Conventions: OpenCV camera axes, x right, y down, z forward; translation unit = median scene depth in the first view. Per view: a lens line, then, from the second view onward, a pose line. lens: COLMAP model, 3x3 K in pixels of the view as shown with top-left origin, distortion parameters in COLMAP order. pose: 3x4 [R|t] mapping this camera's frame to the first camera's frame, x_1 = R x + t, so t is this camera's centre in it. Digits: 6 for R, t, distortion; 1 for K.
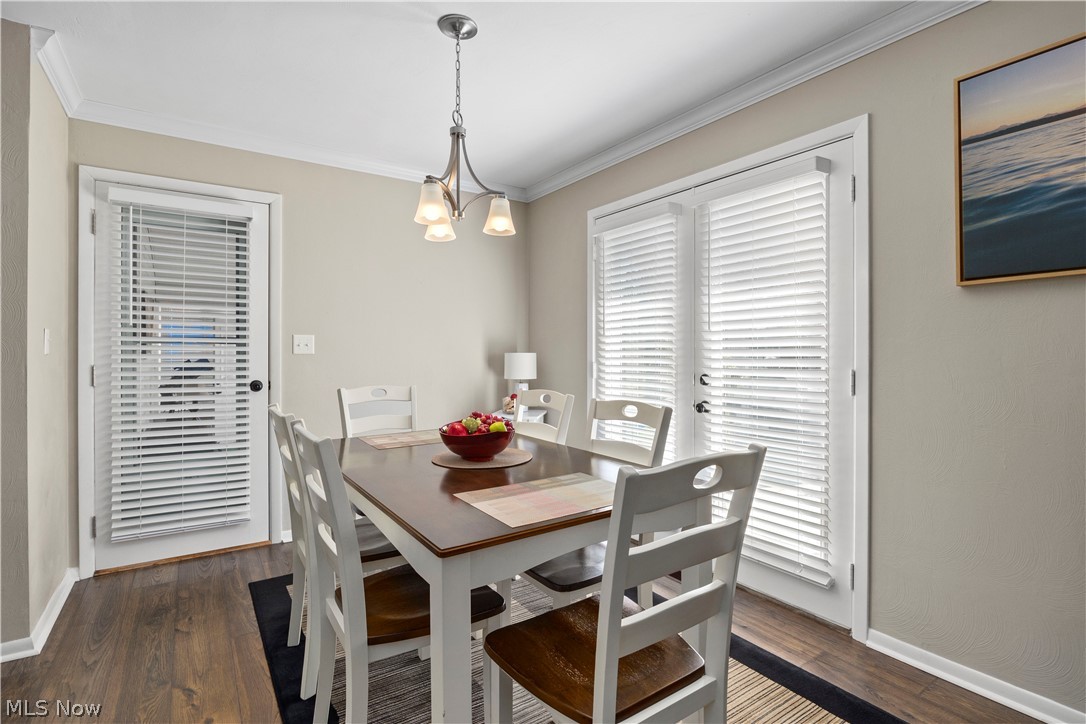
lens RADIAL K [[521.8, 0, 545.2], [0, 521.8, 354.8], [0, 0, 1]] dist [-0.014573, -0.000037]
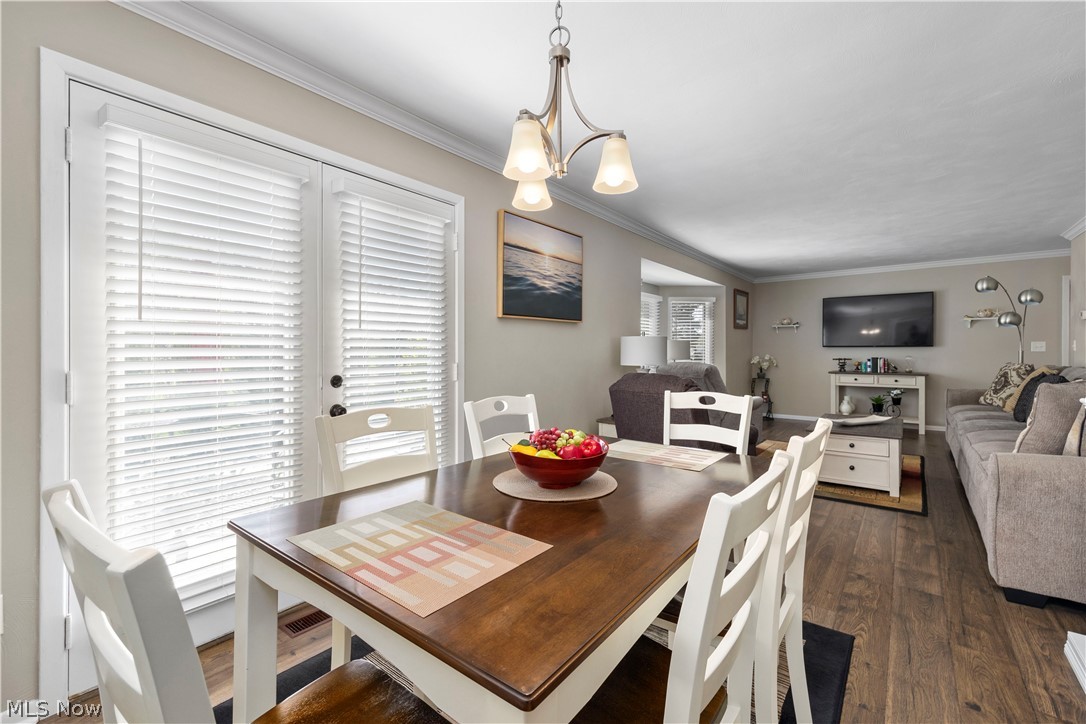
lens RADIAL K [[462.9, 0, 542.2], [0, 462.9, 351.6], [0, 0, 1]] dist [0.002765, -0.000184]
pose [[-0.299291, -0.001523, 0.954161, -0.589015], [0.001856, 0.999996, 0.002178, -0.004916], [-0.954160, 0.002423, -0.299287, 0.906222]]
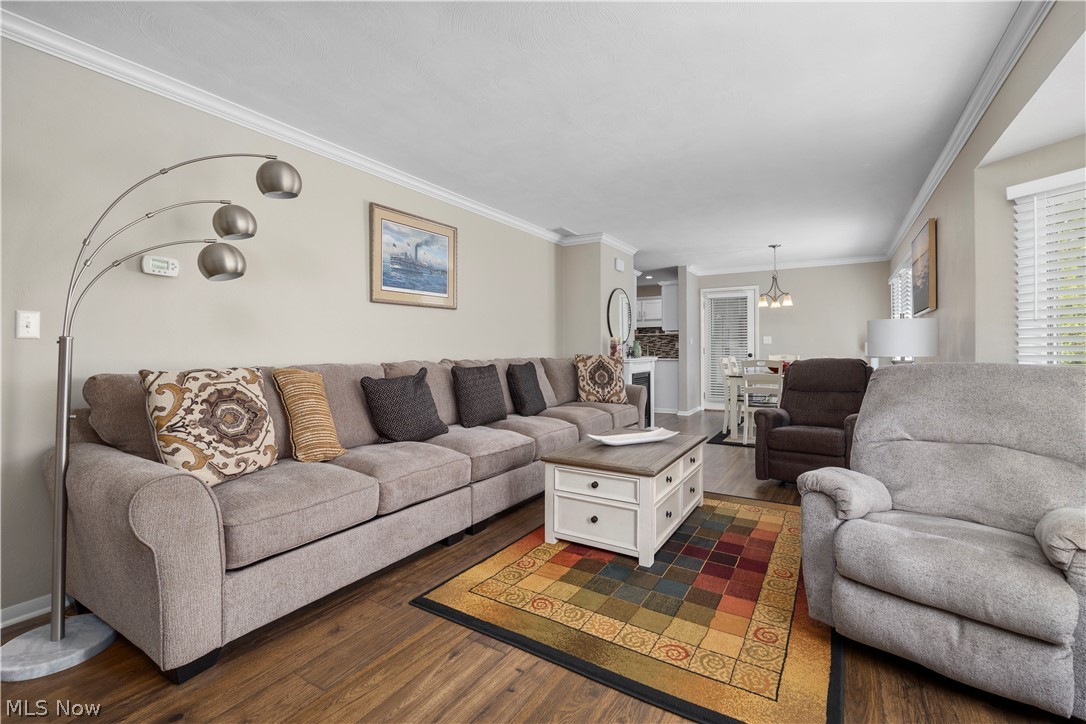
lens RADIAL K [[479.8, 0, 545.7], [0, 479.8, 351.4], [0, 0, 1]] dist [-0.011983, 0.000557]
pose [[0.417580, 0.004982, -0.908626, 1.531983], [0.004281, 0.999963, 0.007451, 0.017205], [0.908630, -0.007001, 0.417544, -1.246567]]
